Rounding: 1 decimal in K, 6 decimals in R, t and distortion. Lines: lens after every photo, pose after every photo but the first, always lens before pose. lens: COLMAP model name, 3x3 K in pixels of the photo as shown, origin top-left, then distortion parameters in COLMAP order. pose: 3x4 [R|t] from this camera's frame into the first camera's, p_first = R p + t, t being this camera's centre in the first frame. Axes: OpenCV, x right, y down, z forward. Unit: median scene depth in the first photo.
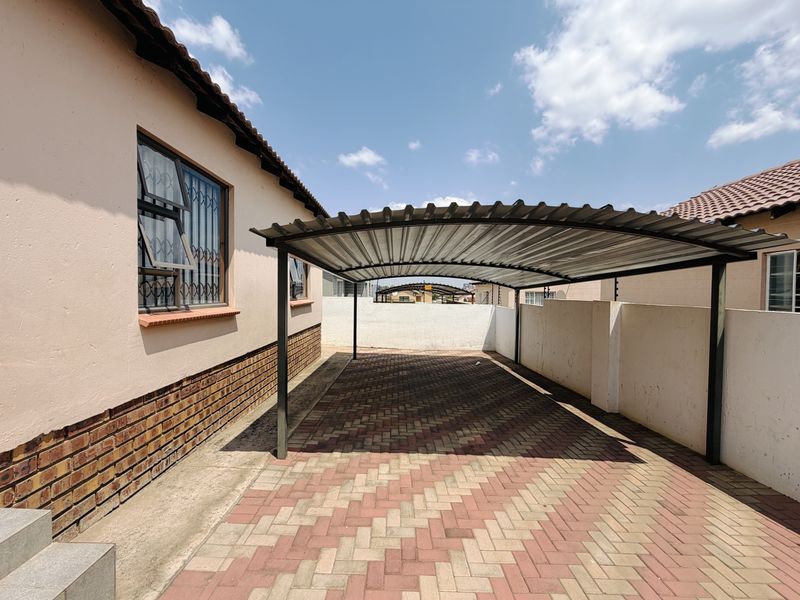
lens RADIAL K [[320.0, 0, 396.4], [0, 320.0, 299.4], [0, 0, 1]] dist [-0.000532, -0.000318]
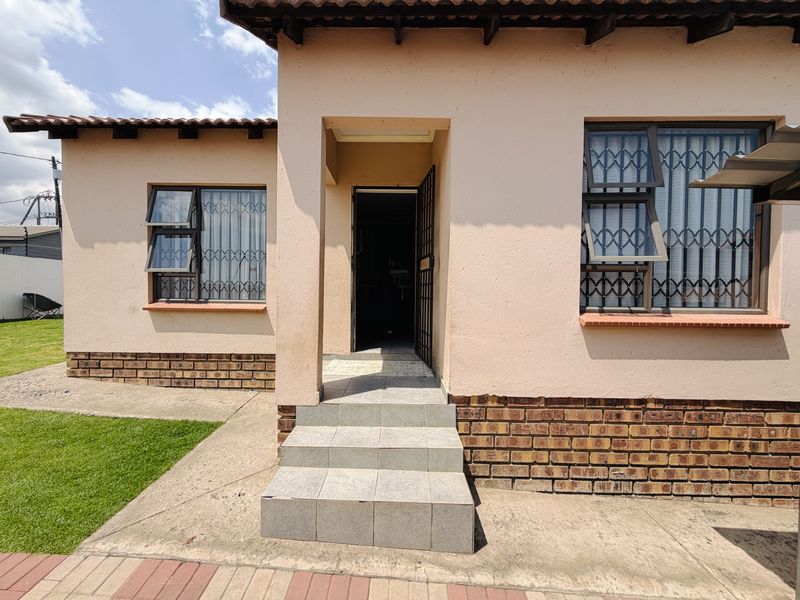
lens RADIAL K [[320.0, 0, 396.4], [0, 320.0, 299.4], [0, 0, 1]] dist [-0.000532, -0.000318]
pose [[-0.019726, 0.012743, -0.999724, 0.166962], [-0.032572, 0.999380, 0.013382, 0.011268], [0.999275, 0.032827, -0.019298, 0.437112]]
